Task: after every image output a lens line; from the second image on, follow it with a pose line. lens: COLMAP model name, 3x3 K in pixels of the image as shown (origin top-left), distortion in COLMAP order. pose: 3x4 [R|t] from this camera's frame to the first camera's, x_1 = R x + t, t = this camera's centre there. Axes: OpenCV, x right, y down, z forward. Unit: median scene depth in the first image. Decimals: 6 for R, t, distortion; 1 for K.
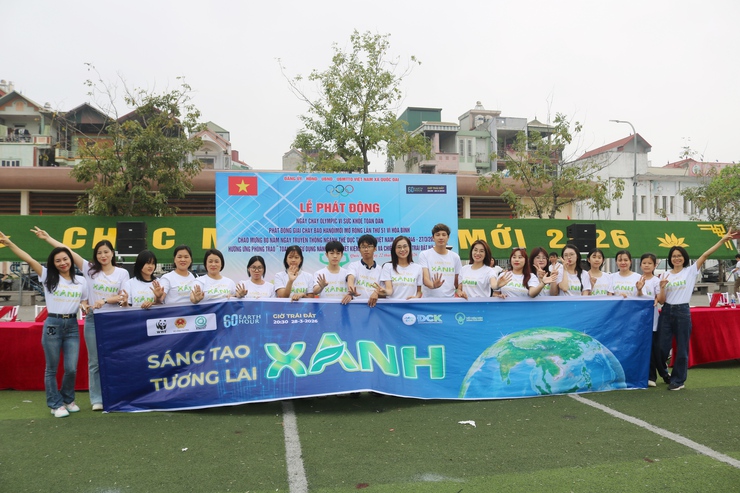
lens RADIAL K [[603.8, 0, 362.4], [0, 603.8, 247.8], [0, 0, 1]] dist [-0.135688, 0.118912]
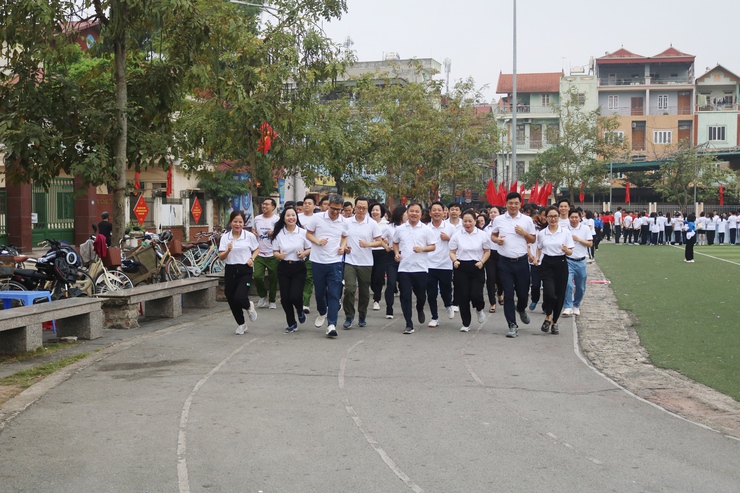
lens RADIAL K [[938.8, 0, 370.0], [0, 938.8, 246.5], [0, 0, 1]] dist [-0.050266, 0.060728]
pose [[0.940920, 0.016535, -0.338226, -1.346414], [-0.000537, 0.998879, 0.047336, -0.001795], [0.338629, -0.044358, 0.939874, -2.090892]]
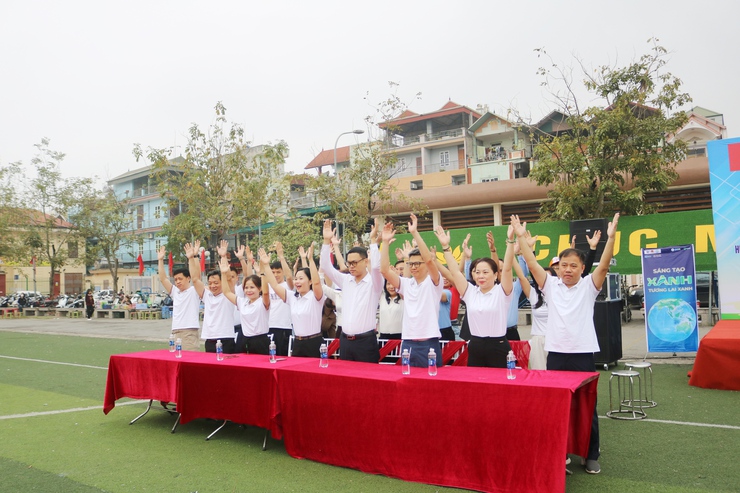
lens RADIAL K [[626.6, 0, 370.0], [0, 626.6, 246.5], [0, 0, 1]] dist [-0.133874, 0.140288]
pose [[0.726750, -0.057797, -0.684466, -0.031983], [0.042505, 0.998328, -0.039169, 0.005583], [0.685586, -0.000626, 0.727992, 0.129639]]
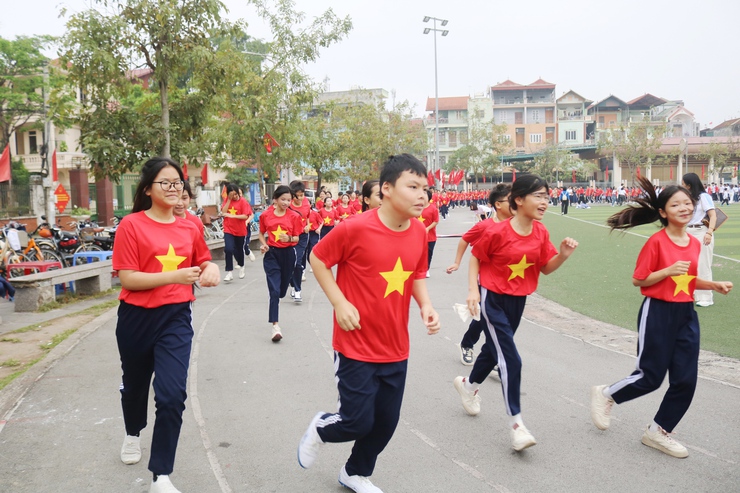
lens RADIAL K [[627.5, 0, 365.6], [0, 627.5, 243.3], [0, 0, 1]] dist [-0.139841, 0.142231]
pose [[0.951293, 0.006077, -0.308229, -1.336412], [0.023517, 0.995462, 0.092207, -0.000367], [0.307390, -0.094964, 0.946833, -2.079670]]
